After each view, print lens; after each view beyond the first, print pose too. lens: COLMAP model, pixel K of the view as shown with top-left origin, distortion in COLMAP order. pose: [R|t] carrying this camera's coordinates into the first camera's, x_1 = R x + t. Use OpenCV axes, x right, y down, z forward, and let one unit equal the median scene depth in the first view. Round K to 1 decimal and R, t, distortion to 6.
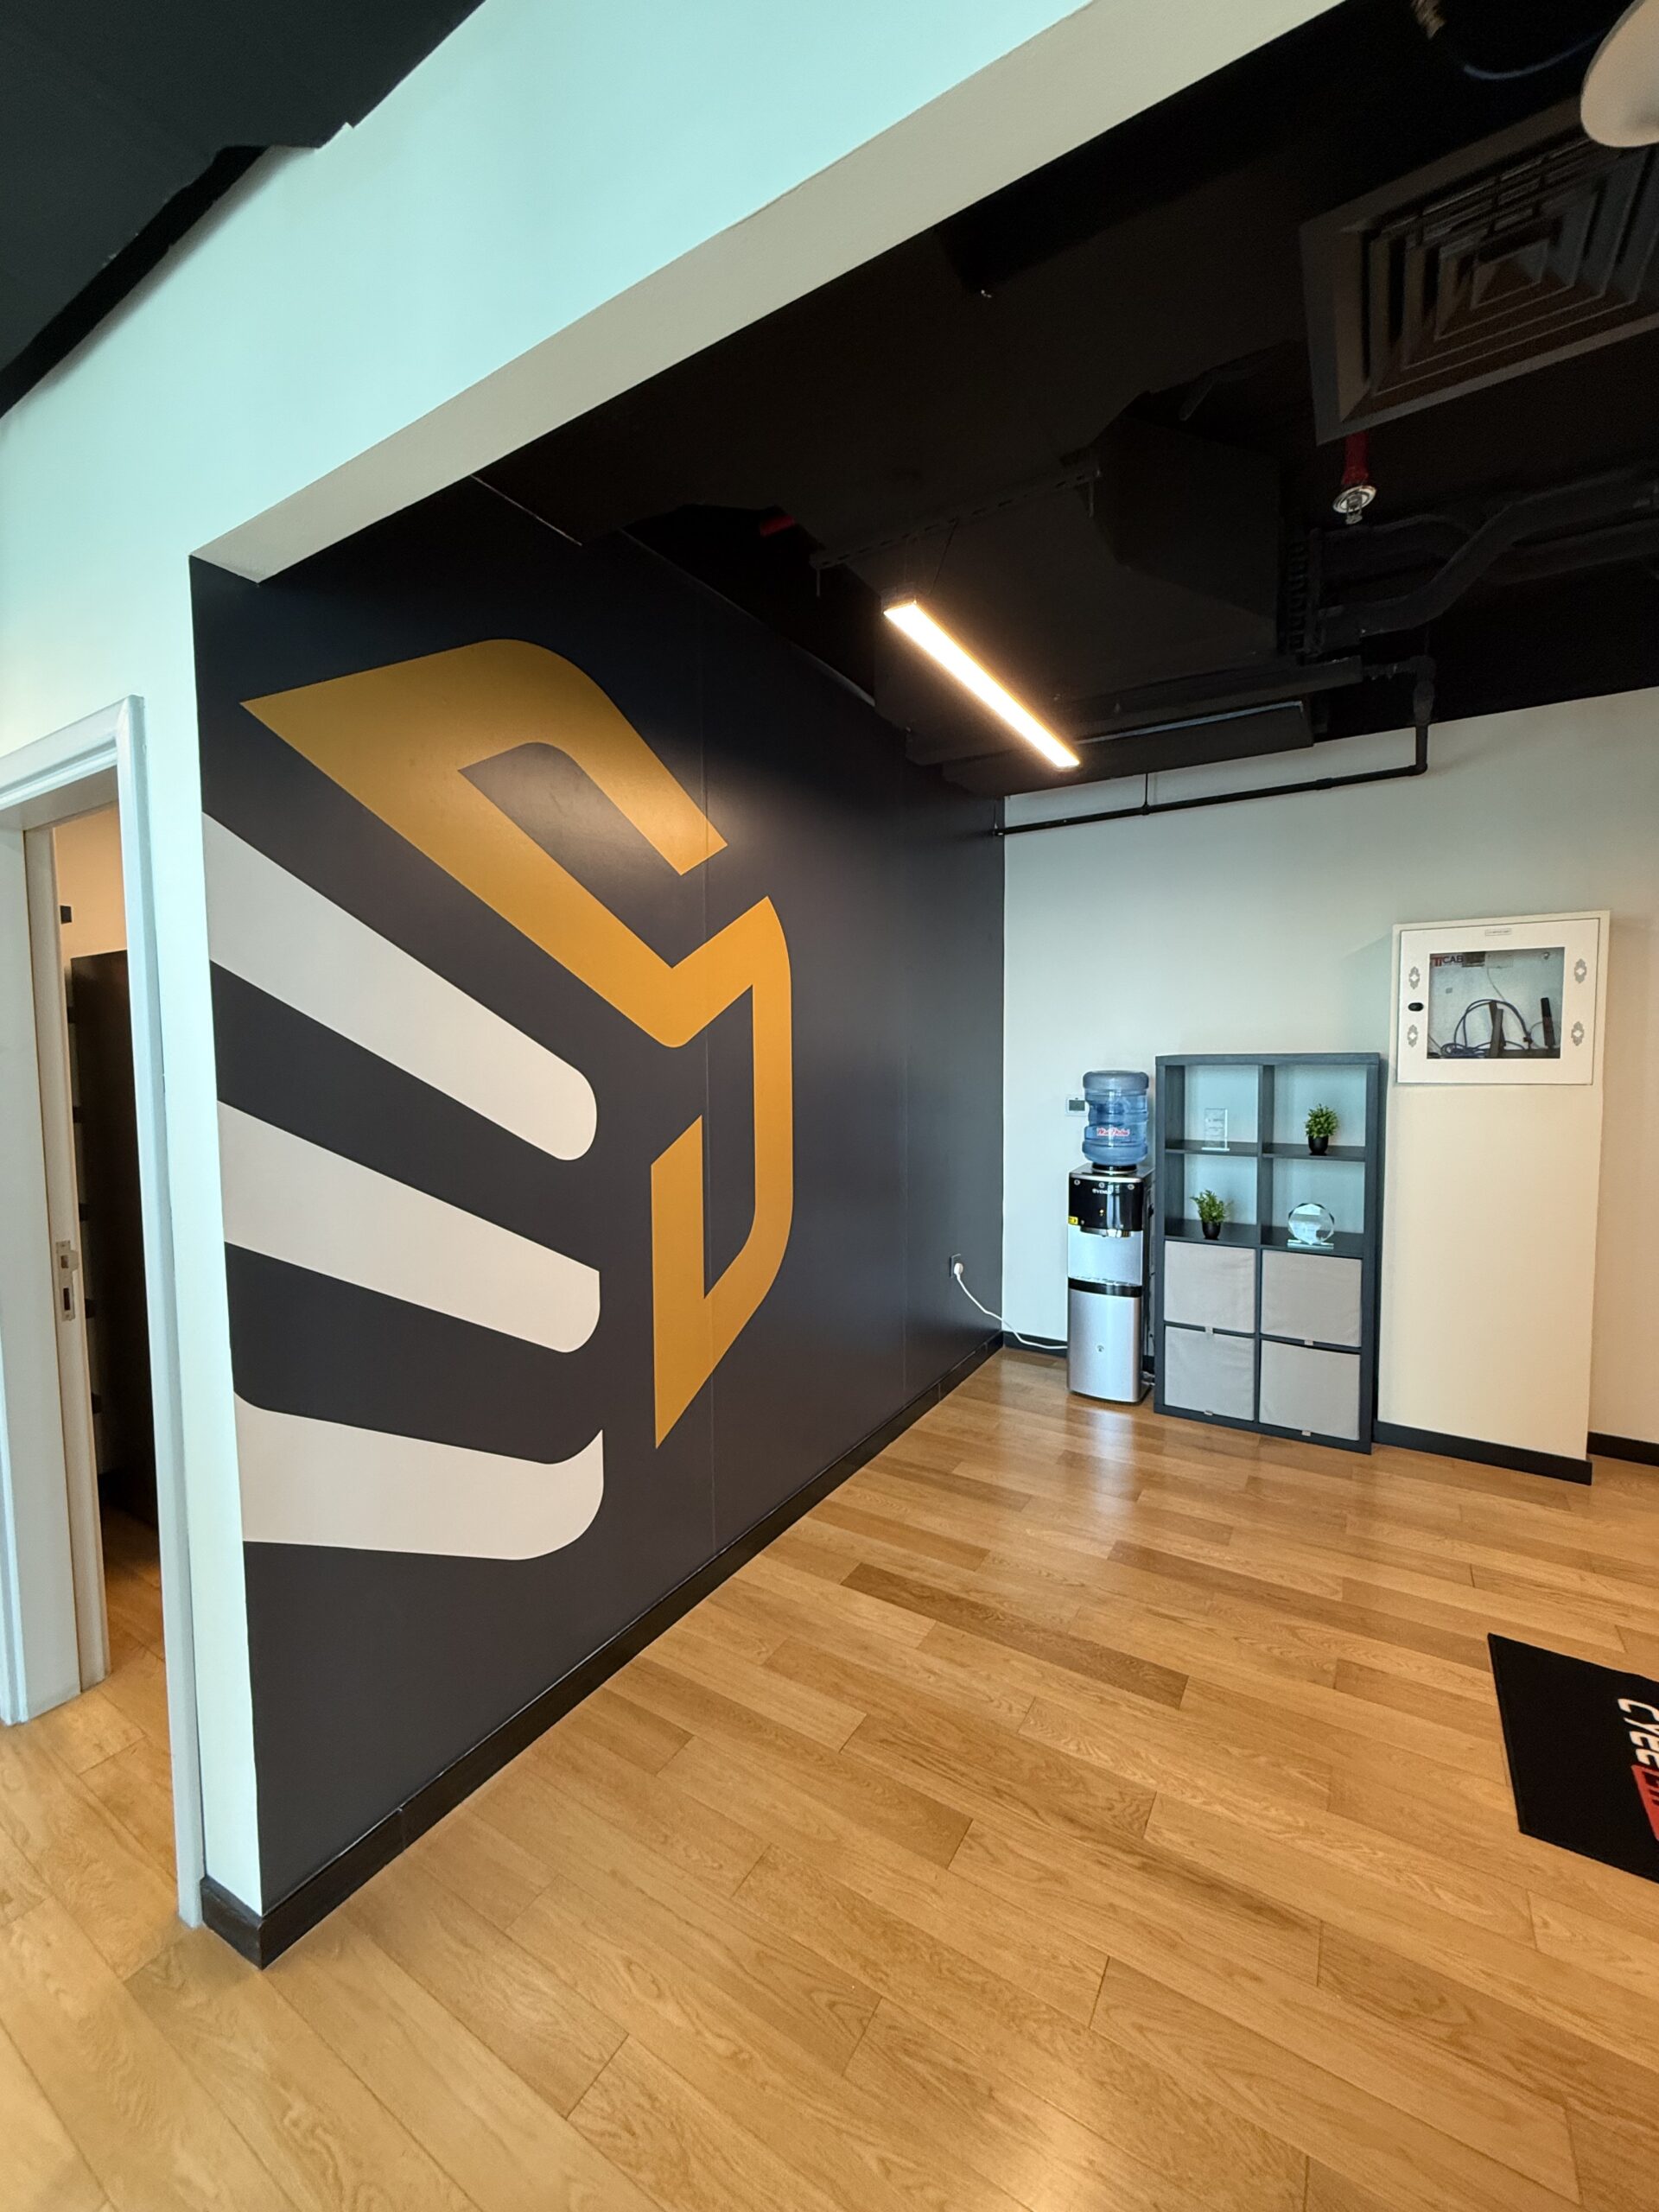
lens RADIAL K [[882.7, 0, 829.9], [0, 882.7, 1096.1], [0, 0, 1]] dist [0.000913, -0.000021]
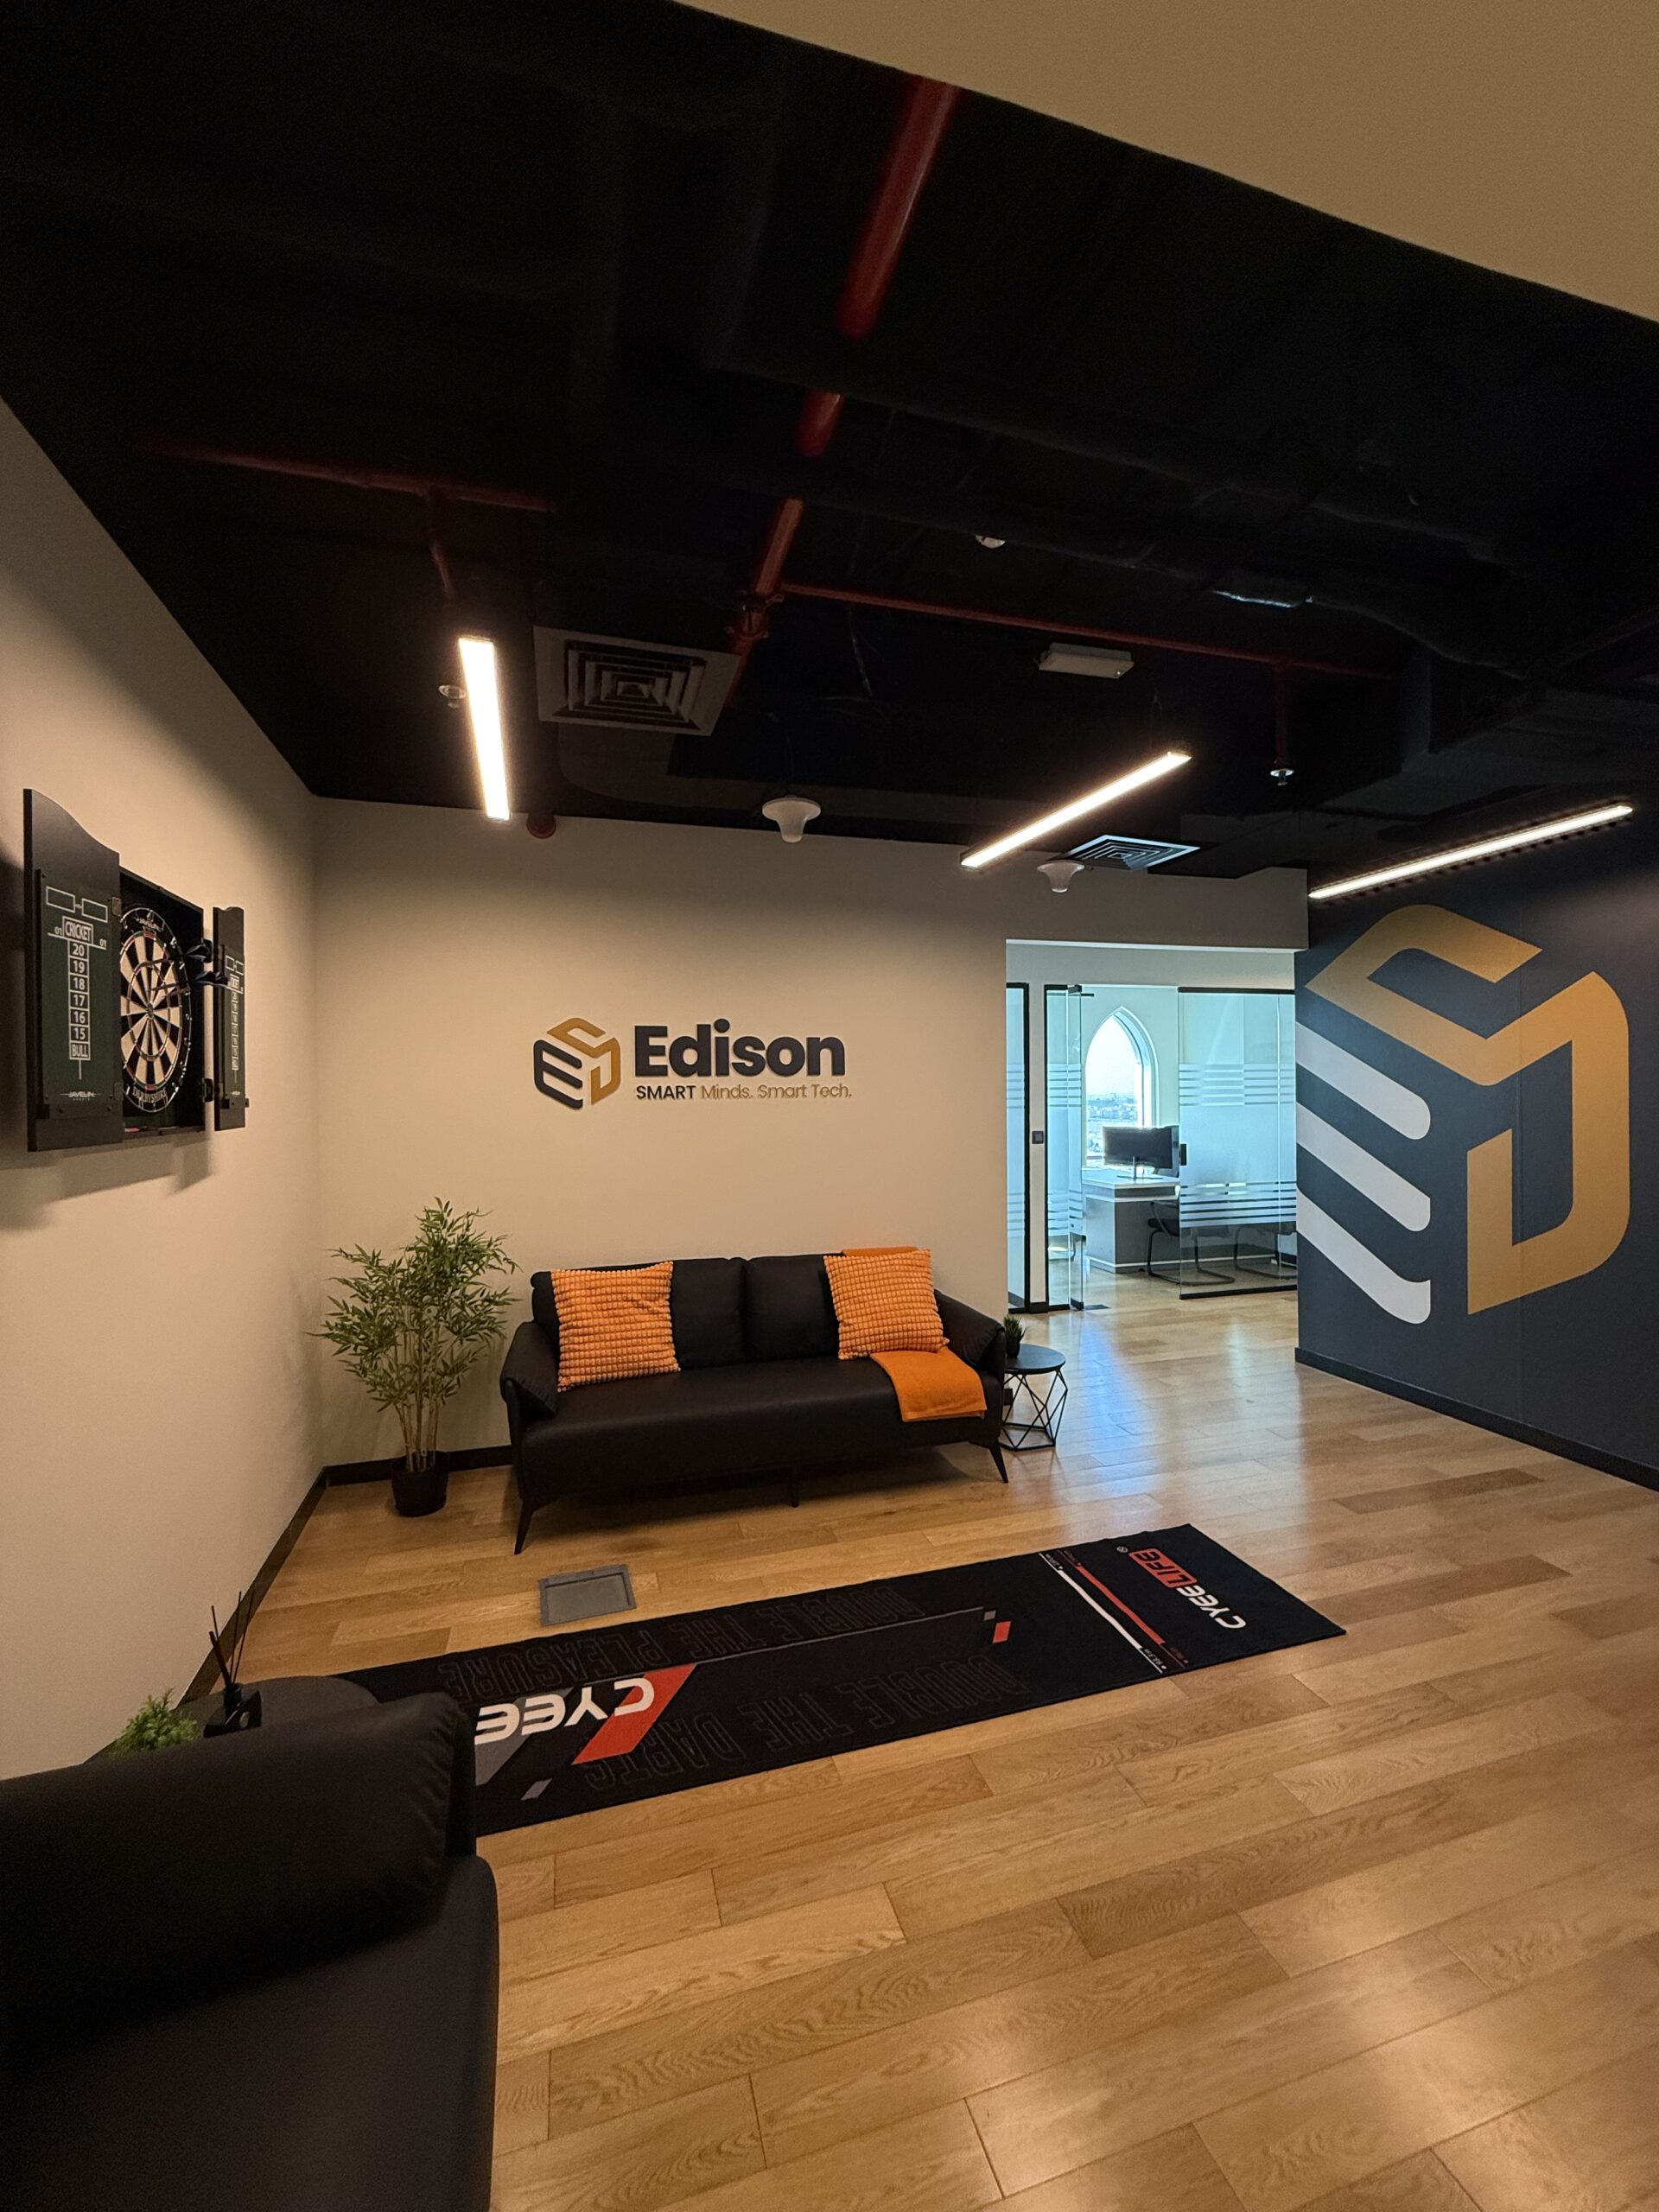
lens RADIAL K [[882.7, 0, 820.6], [0, 882.7, 1099.0], [0, 0, 1]] dist [0.000913, -0.000021]
pose [[-0.675646, 0.007548, -0.737187, 1.762215], [-0.039612, 0.998131, 0.046525, -0.052119], [0.736161, 0.060635, -0.674085, 1.090750]]
